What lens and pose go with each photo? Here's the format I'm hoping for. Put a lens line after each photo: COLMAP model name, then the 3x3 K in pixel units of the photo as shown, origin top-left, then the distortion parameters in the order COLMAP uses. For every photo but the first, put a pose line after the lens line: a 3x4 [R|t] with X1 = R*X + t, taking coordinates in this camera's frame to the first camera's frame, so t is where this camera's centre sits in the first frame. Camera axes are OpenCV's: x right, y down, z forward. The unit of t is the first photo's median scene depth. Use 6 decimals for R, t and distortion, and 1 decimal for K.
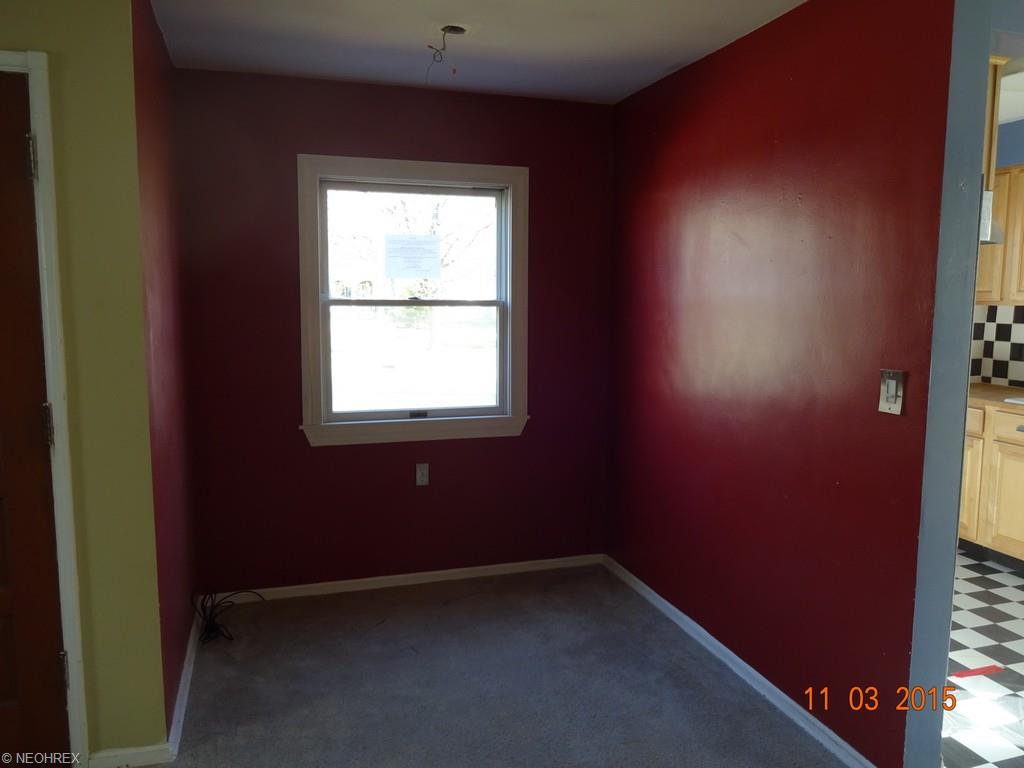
lens RADIAL K [[753.4, 0, 503.2], [0, 753.4, 379.3], [0, 0, 1]] dist [-0.006590, -0.004367]
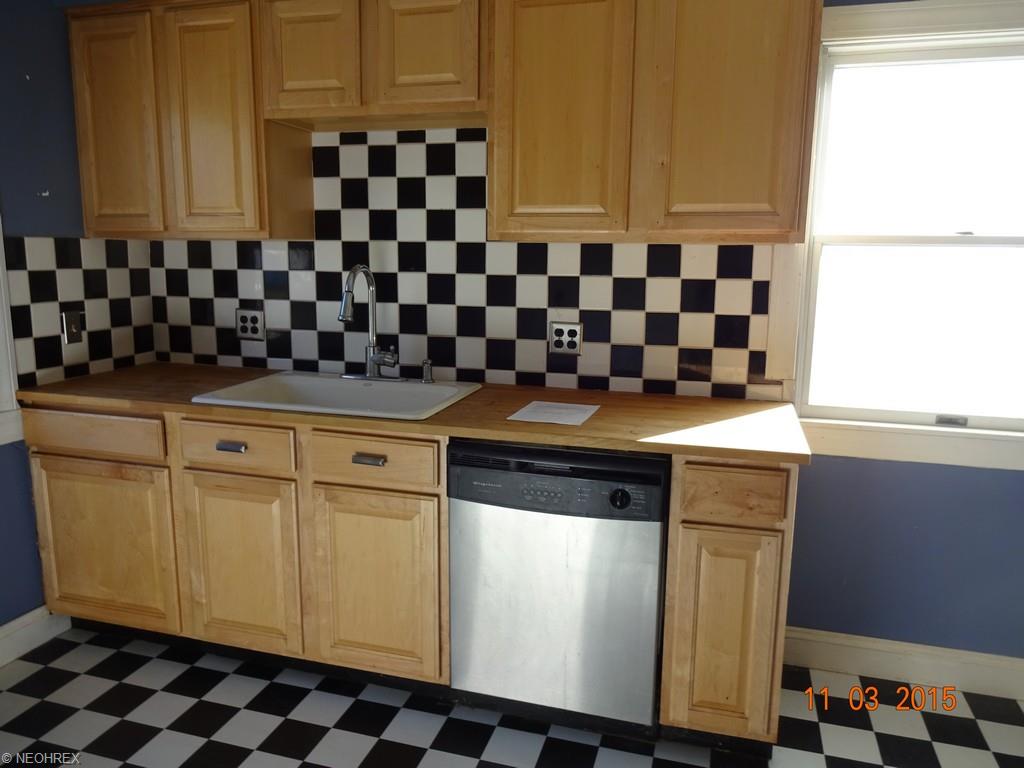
lens RADIAL K [[753.4, 0, 507.3], [0, 753.4, 383.5], [0, 0, 1]] dist [-0.006590, -0.004367]
pose [[0.550761, -0.146441, 0.821716, 0.308322], [0.082529, 0.989219, 0.120977, -0.034572], [-0.830573, 0.001187, 0.556908, 0.447024]]
